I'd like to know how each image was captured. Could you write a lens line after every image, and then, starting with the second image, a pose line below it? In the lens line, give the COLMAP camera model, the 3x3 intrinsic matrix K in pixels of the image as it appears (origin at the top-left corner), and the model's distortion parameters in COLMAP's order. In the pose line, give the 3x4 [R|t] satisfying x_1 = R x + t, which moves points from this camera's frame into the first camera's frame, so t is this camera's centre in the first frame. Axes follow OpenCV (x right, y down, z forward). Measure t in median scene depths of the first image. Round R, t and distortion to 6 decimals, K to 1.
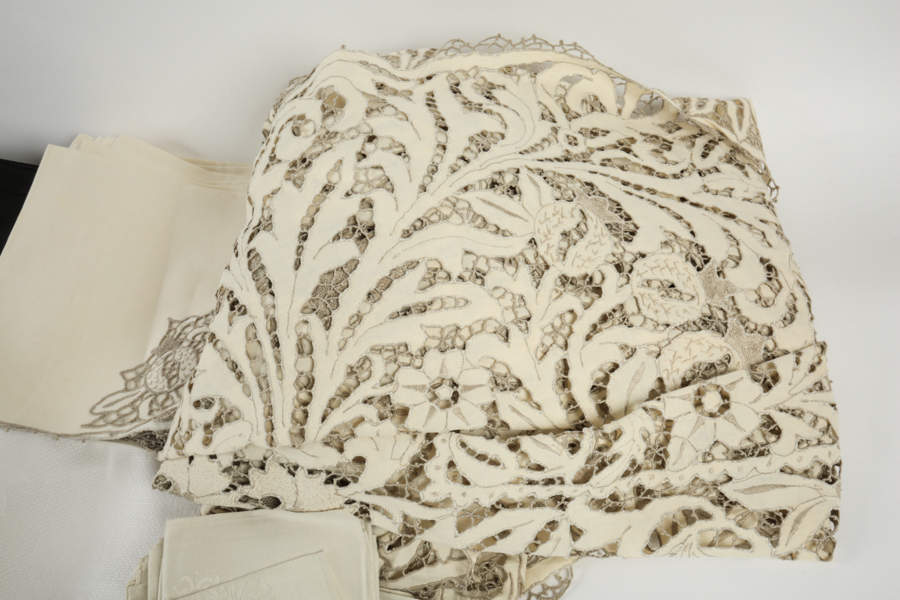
lens RADIAL K [[866.5, 0, 450.0], [0, 866.5, 300.0], [0, 0, 1]] dist [0.058828, -0.002351]
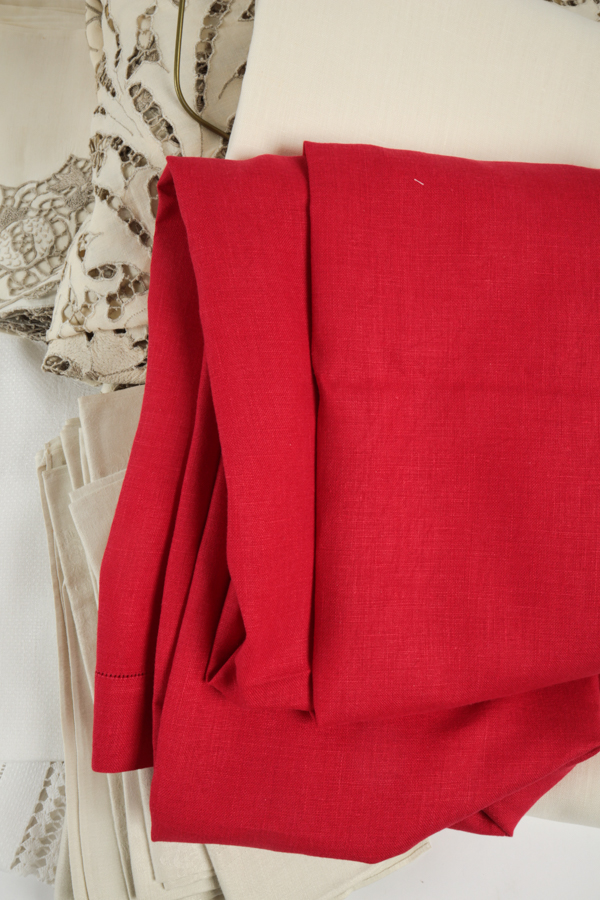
lens RADIAL K [[866.5, 0, 300.0], [0, 866.5, 450.0], [0, 0, 1]] dist [0.058828, -0.002351]
pose [[0.983543, -0.069675, 0.166698, -0.209065], [0.022598, 0.962844, 0.269112, 0.050247], [-0.179254, -0.260916, 0.948573, 0.062112]]
